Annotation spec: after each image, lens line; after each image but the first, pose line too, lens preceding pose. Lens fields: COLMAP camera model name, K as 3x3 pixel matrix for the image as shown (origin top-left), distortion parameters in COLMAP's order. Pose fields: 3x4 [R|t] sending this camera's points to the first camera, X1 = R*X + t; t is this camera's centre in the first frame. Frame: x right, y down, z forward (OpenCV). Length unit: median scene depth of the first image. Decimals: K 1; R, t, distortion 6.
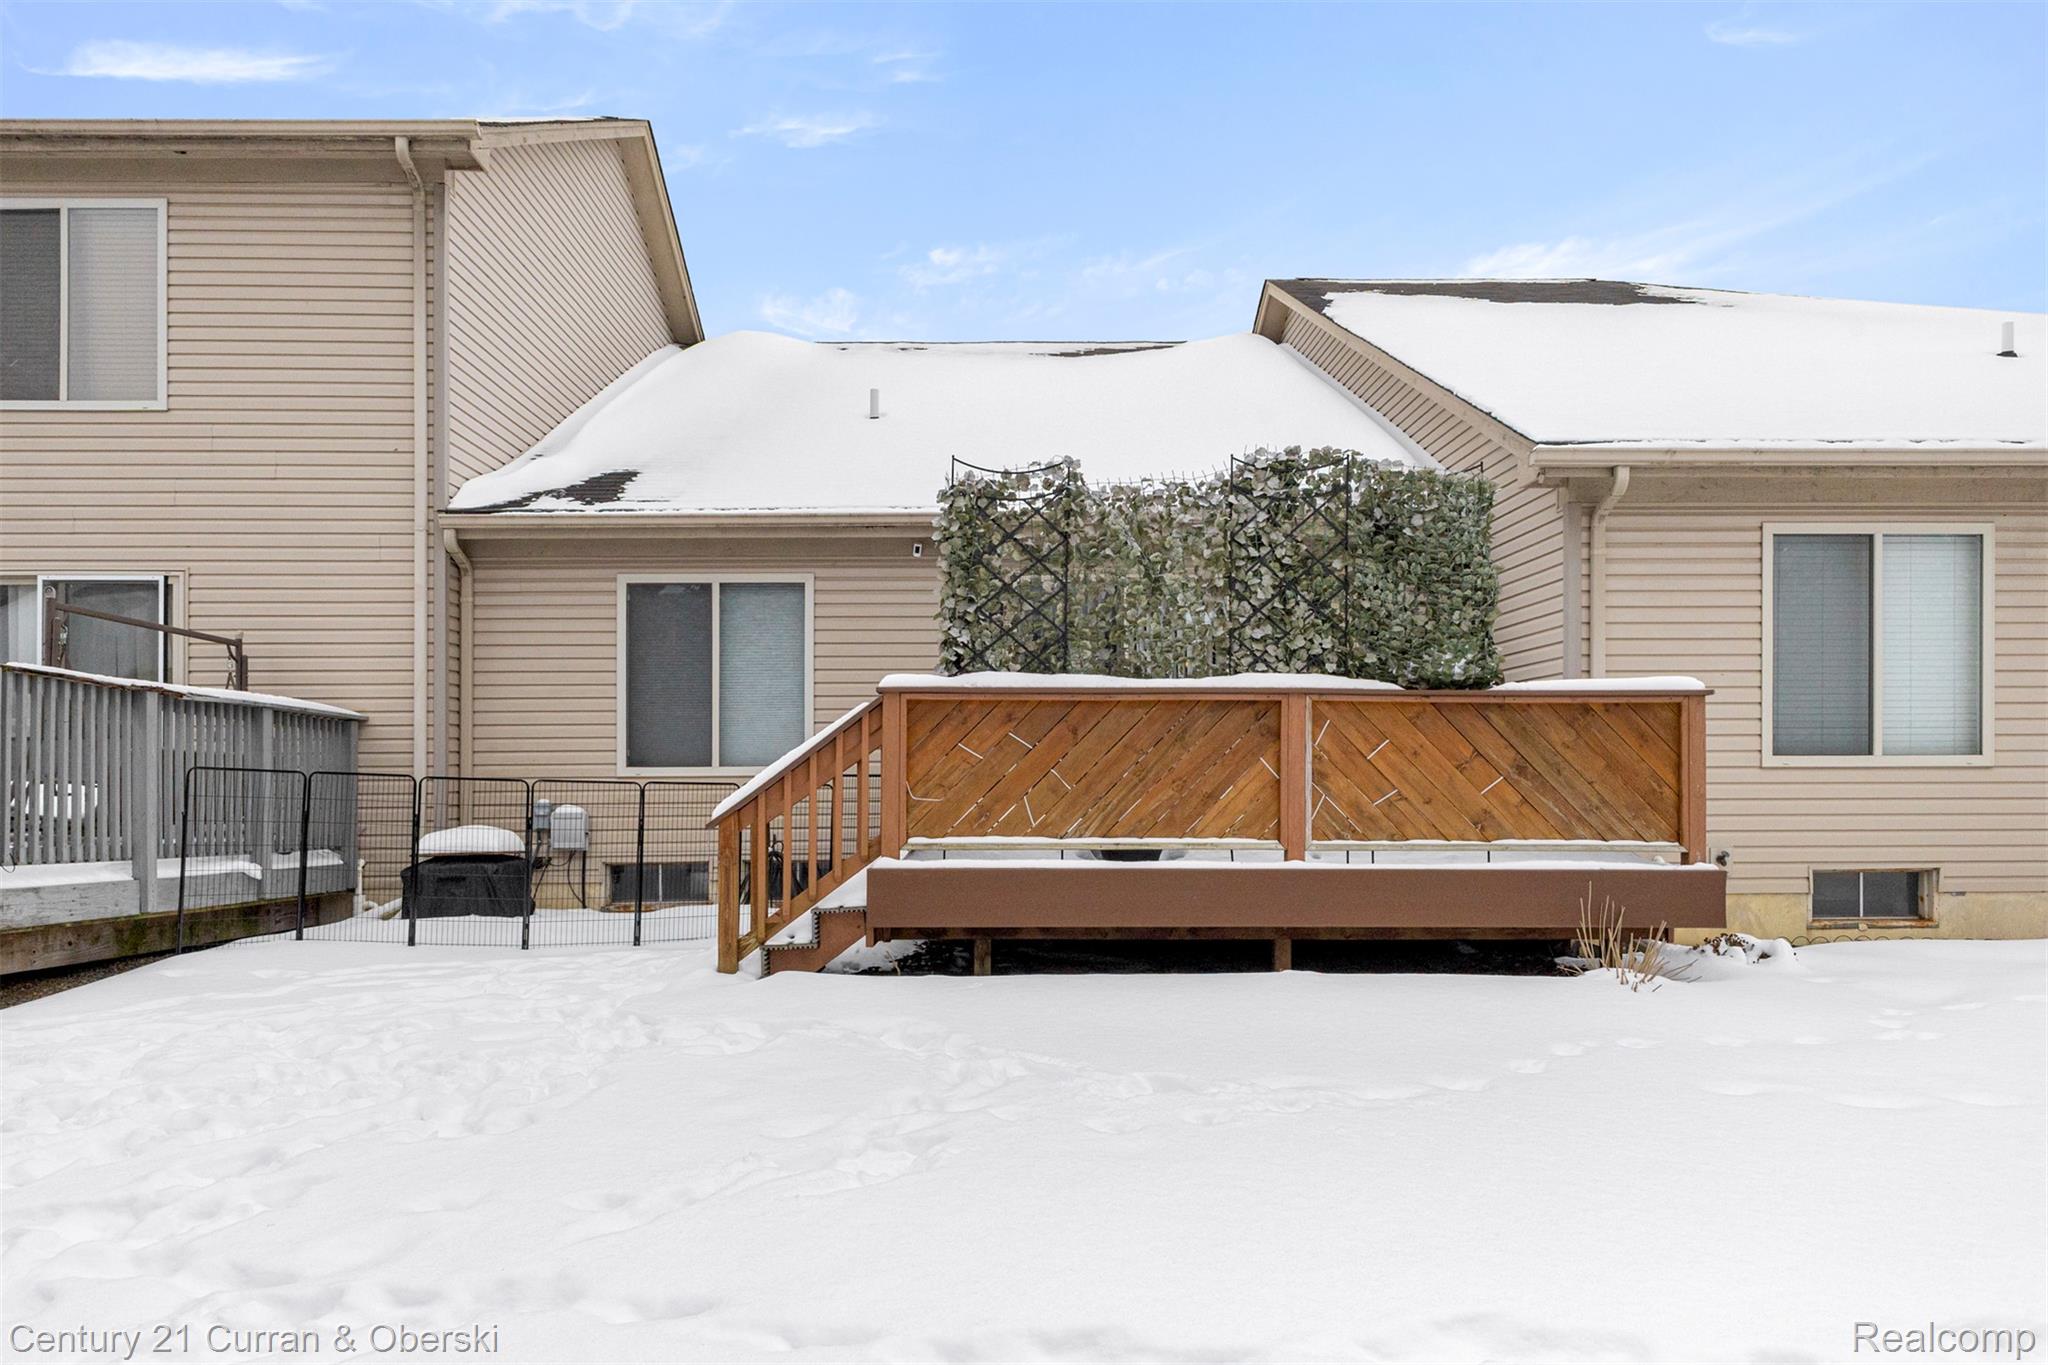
lens RADIAL K [[1336.8, 0, 1028.3], [0, 1336.8, 782.5], [0, 0, 1]] dist [-0.005959, -0.001211]
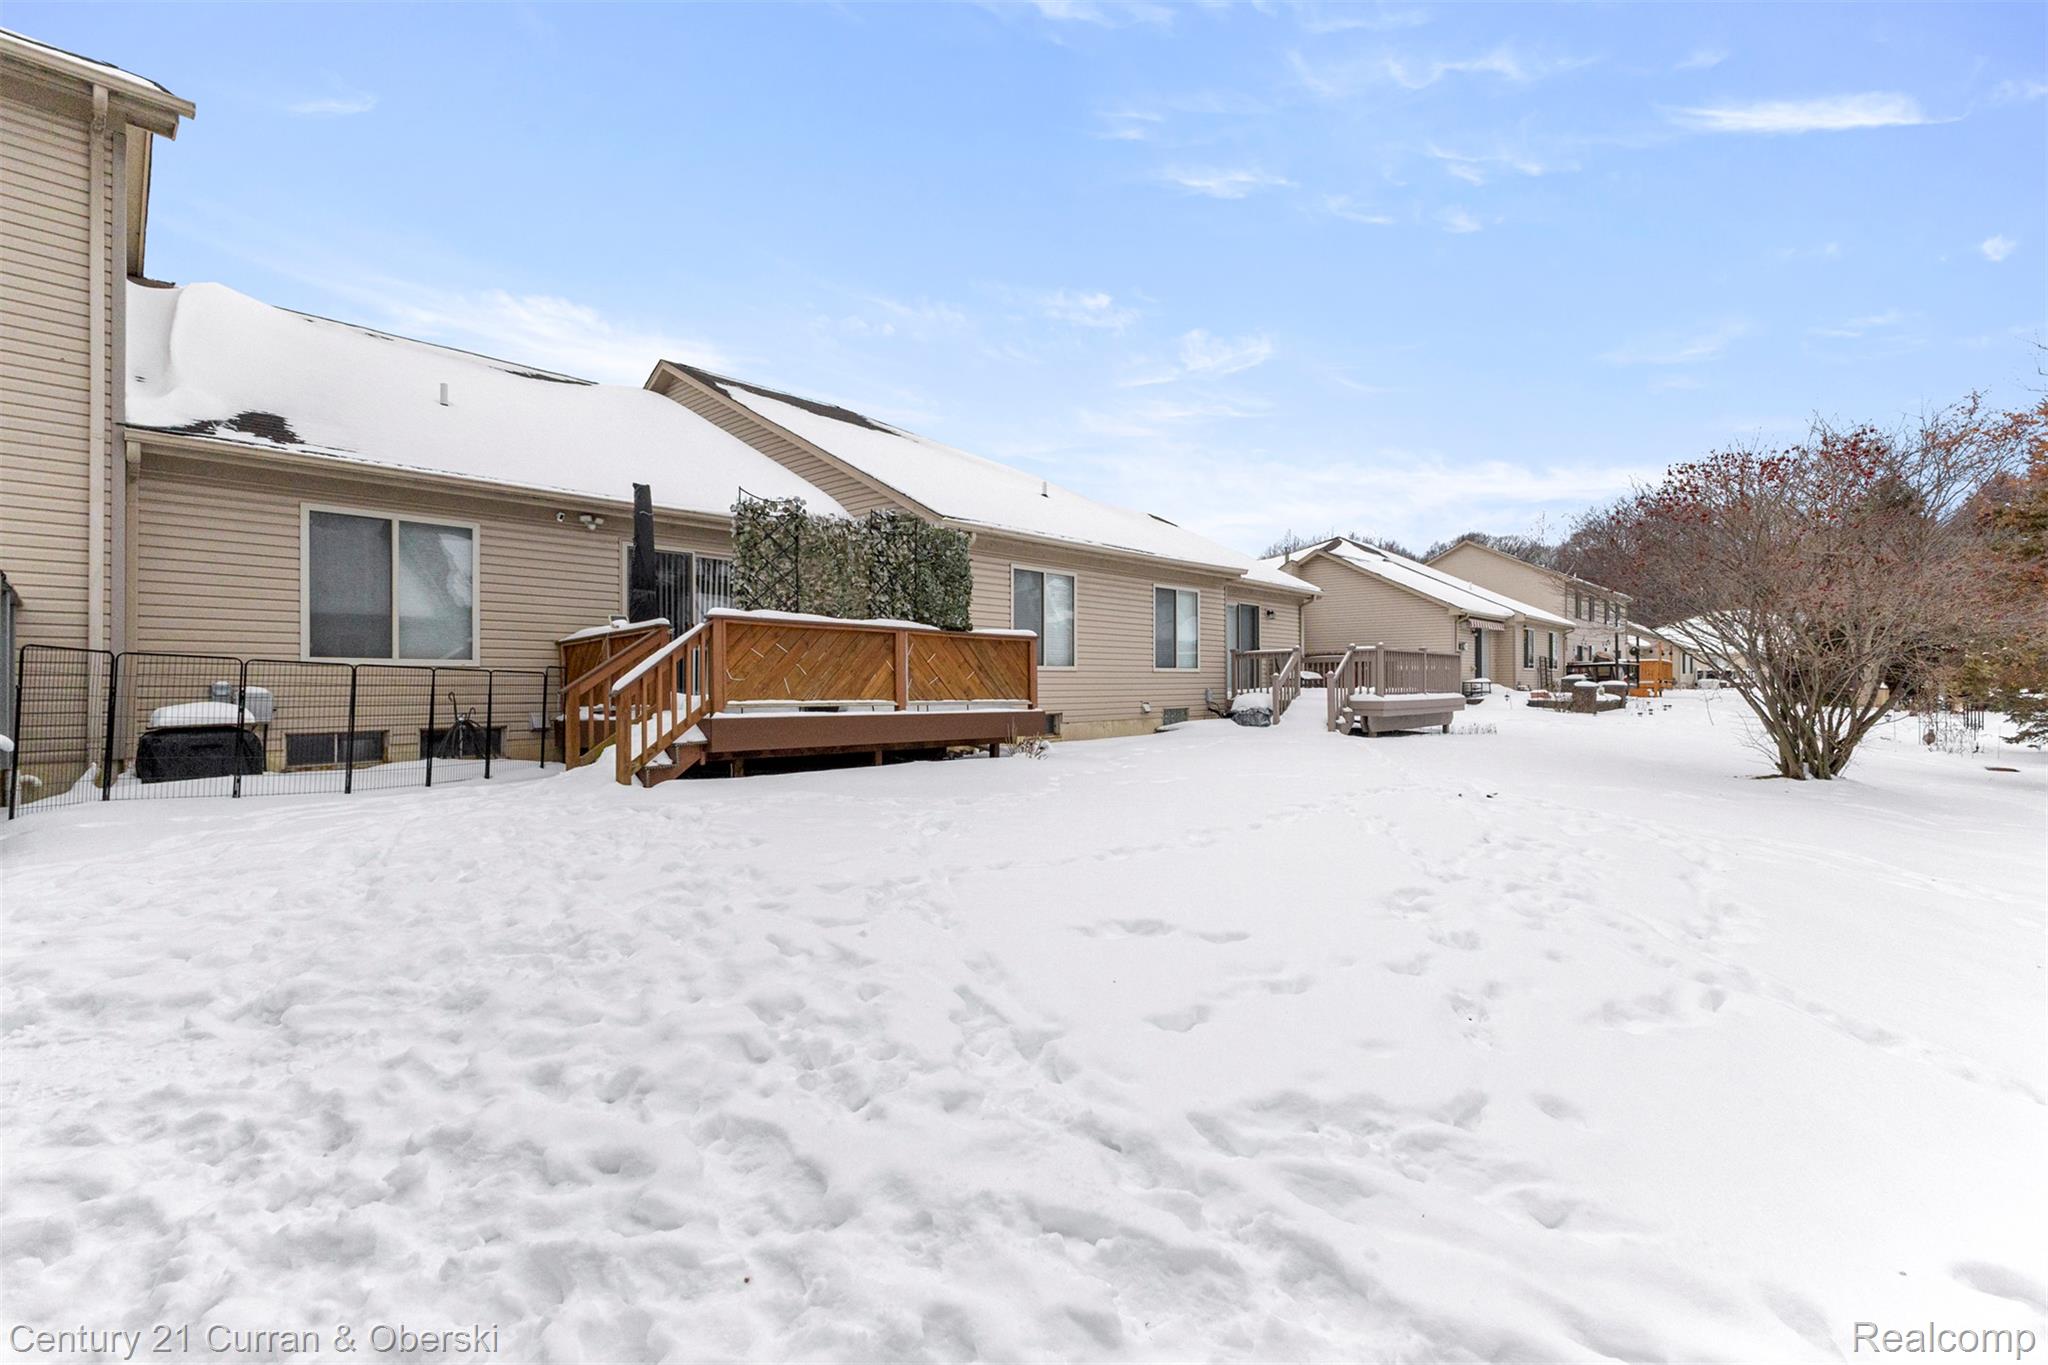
lens RADIAL K [[881.2, 0, 1024.0], [0, 881.2, 682.5], [0, 0, 1]] dist [0.009390, -0.000974]
pose [[0.703947, 0.006279, 0.710224, -0.625274], [-0.004479, 0.999980, -0.004401, 0.020041], [-0.710238, -0.000083, 0.703962, -0.096520]]
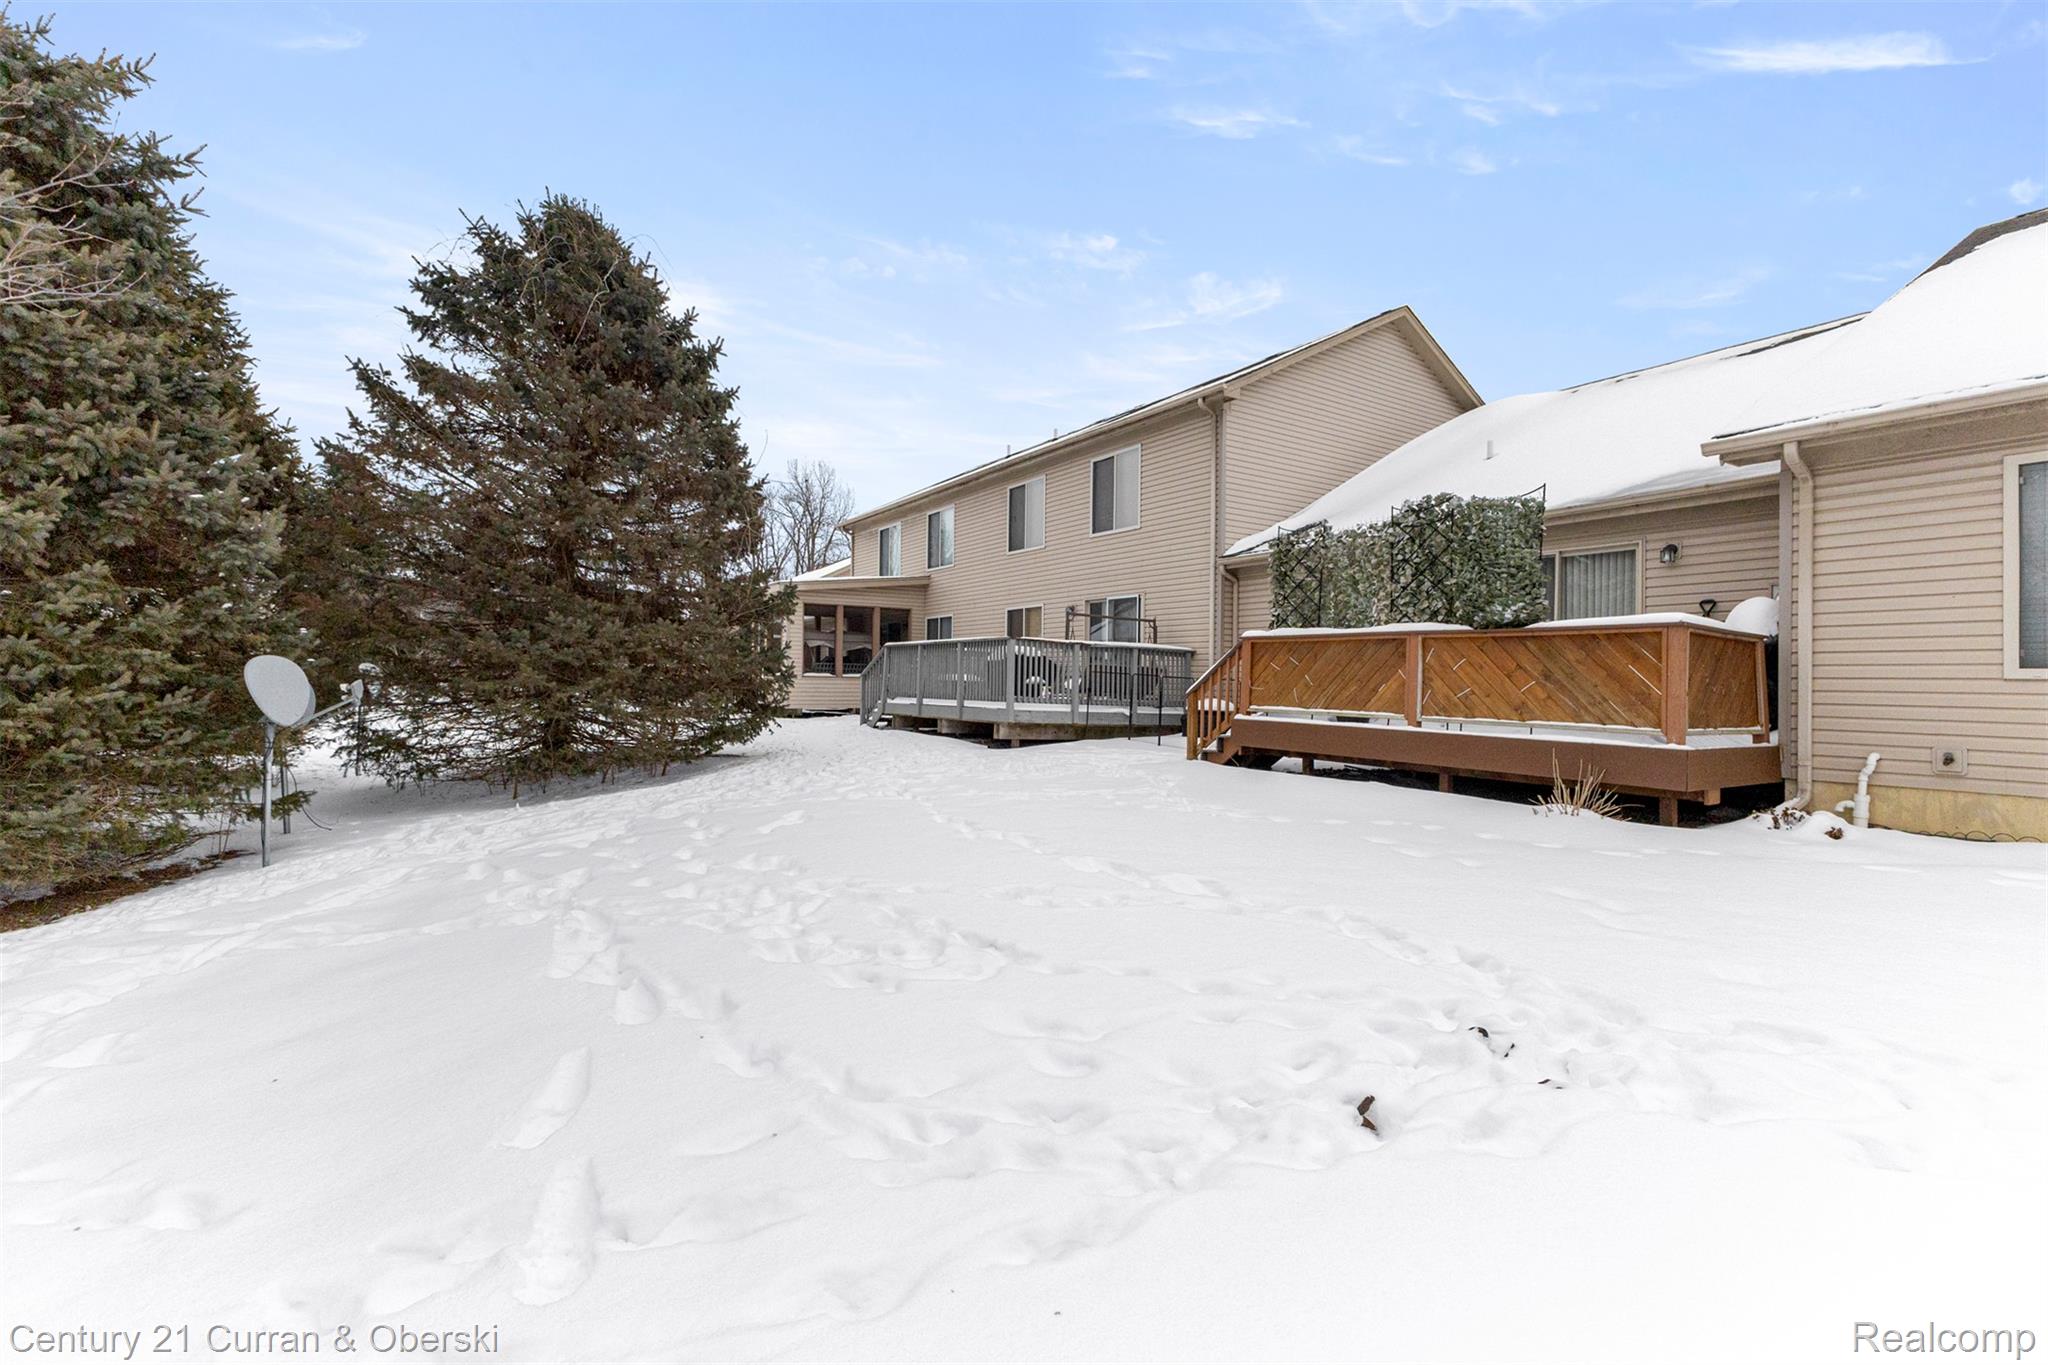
lens RADIAL K [[891.1, 0, 1020.4], [0, 891.1, 658.8], [0, 0, 1]] dist [-0.000451, -0.000330]
pose [[0.527638, -0.007152, -0.849439, 0.925803], [-0.016230, 0.999697, -0.018498, -0.001848], [0.849314, 0.023547, 0.527362, -0.086360]]
